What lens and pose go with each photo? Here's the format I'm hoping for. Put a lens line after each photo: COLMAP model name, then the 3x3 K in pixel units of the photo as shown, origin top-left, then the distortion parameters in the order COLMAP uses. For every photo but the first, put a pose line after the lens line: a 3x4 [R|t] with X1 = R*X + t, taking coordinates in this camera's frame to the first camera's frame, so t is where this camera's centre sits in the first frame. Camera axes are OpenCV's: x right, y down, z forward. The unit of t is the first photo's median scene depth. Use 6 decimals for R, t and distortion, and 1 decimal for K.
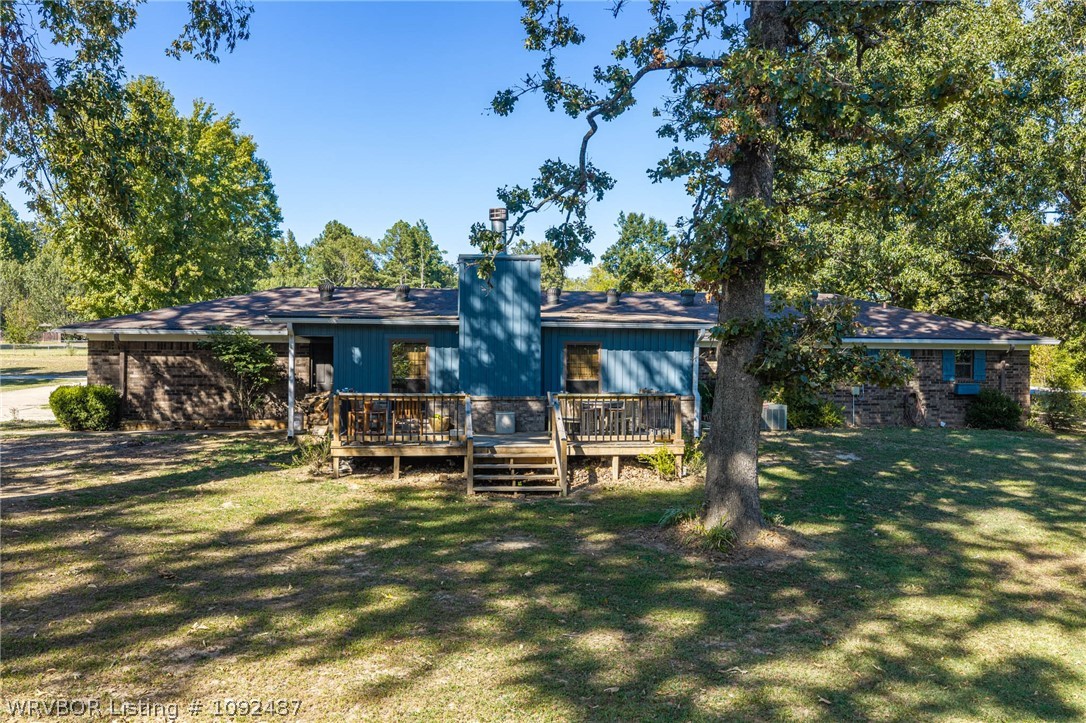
lens RADIAL K [[896.7, 0, 542.6], [0, 896.7, 360.5], [0, 0, 1]] dist [-0.009119, -0.019203]
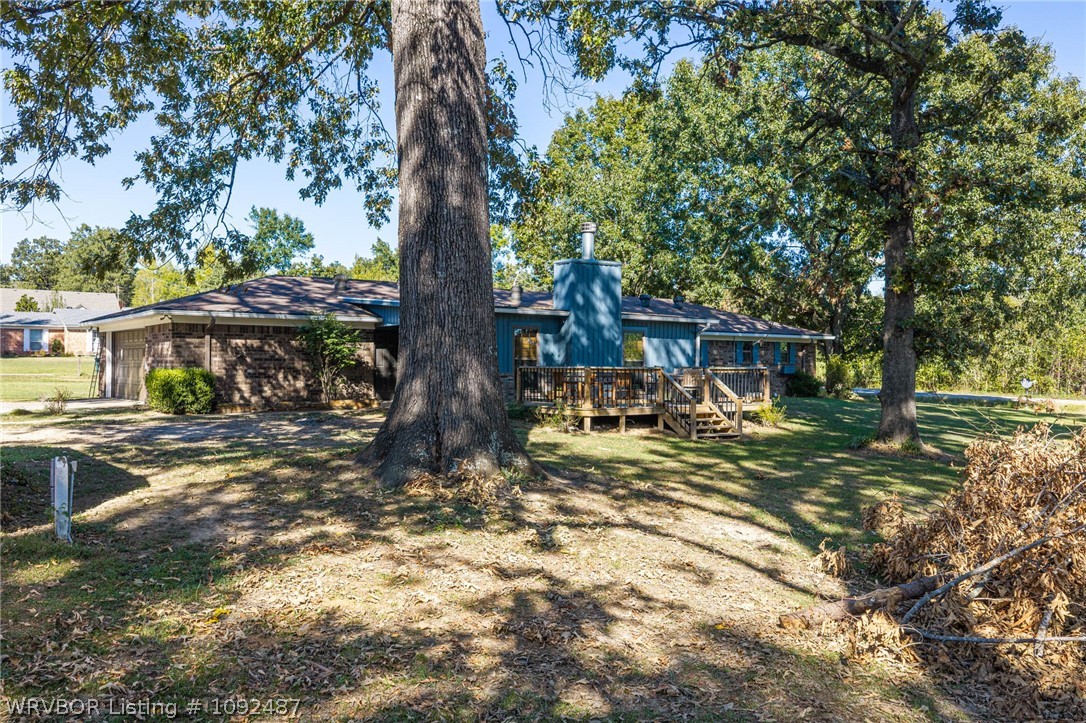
lens RADIAL K [[896.7, 0, 545.5], [0, 896.7, 361.8], [0, 0, 1]] dist [-0.009119, -0.019203]
pose [[0.865987, -0.000483, 0.500067, -0.639405], [-0.000342, 0.999999, 0.001557, 0.018782], [-0.500067, -0.001519, 0.865985, -0.049762]]
